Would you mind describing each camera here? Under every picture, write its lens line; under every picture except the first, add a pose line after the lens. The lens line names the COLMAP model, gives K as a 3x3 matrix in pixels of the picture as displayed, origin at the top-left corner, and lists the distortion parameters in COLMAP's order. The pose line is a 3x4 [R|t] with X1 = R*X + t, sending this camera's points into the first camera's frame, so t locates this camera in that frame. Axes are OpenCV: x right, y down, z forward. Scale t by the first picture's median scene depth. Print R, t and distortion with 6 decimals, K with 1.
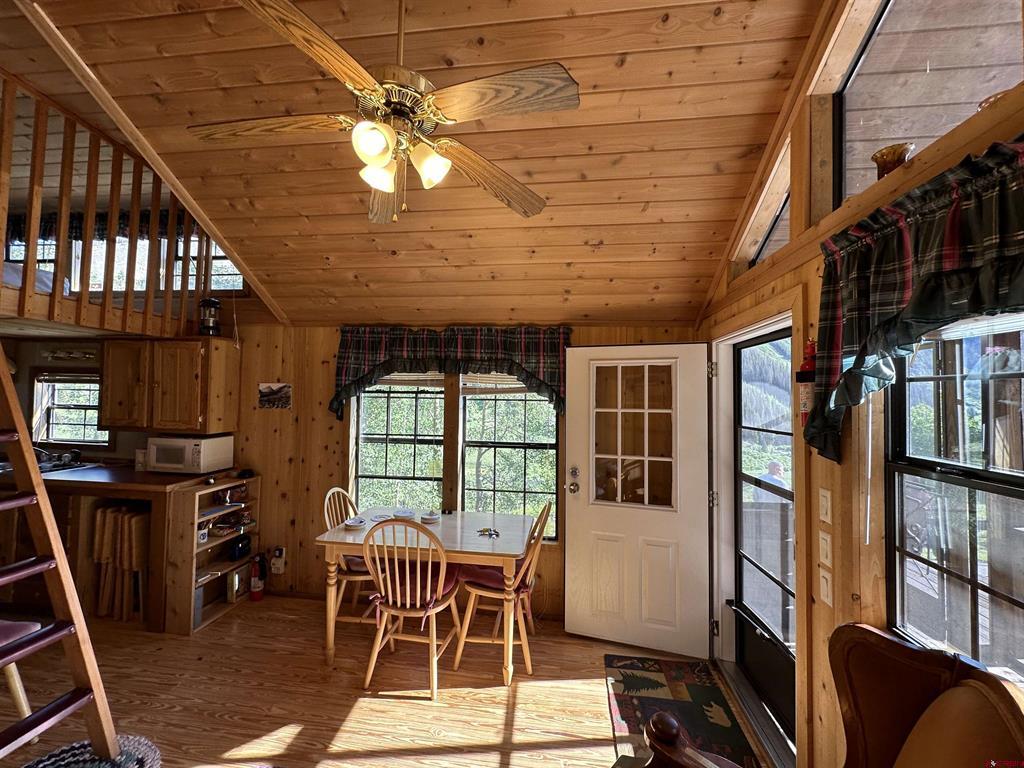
lens RADIAL K [[409.4, 0, 514.6], [0, 409.4, 383.6], [0, 0, 1]] dist [-0.003956, 0.000699]
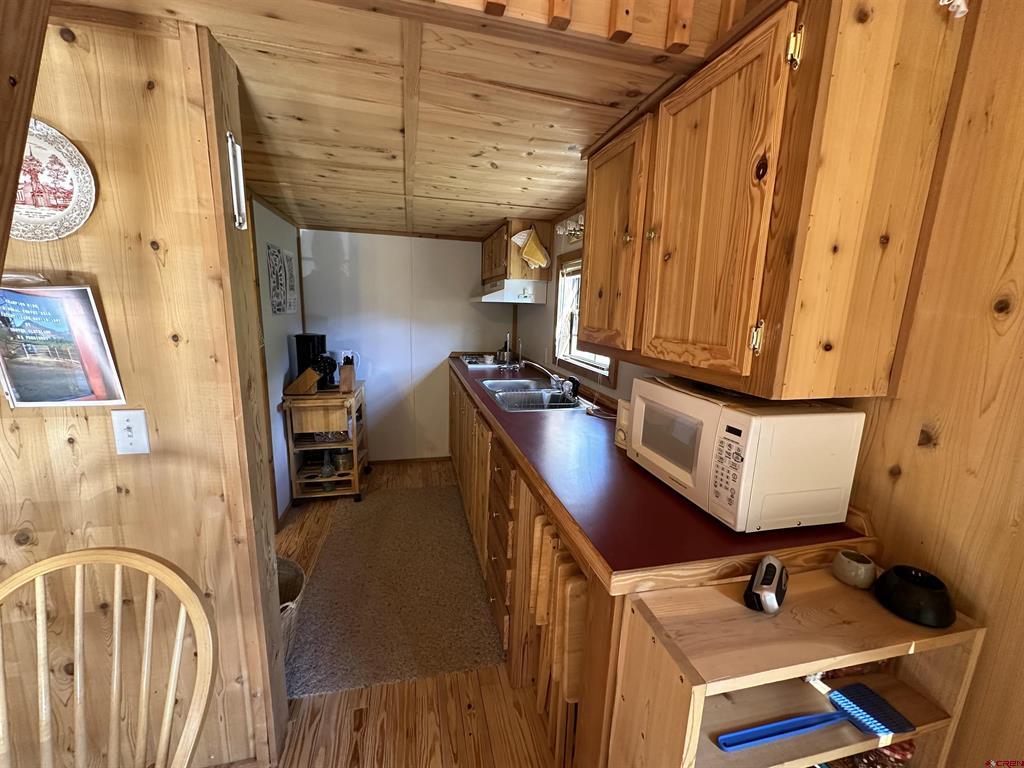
lens RADIAL K [[409.4, 0, 511.8], [0, 409.4, 385.4], [0, 0, 1]] dist [-0.003956, 0.000699]
pose [[0.356063, 0.166805, -0.919454, -0.568795], [-0.005362, 0.984288, 0.176491, 0.069405], [0.934447, -0.057912, 0.351363, 0.746105]]
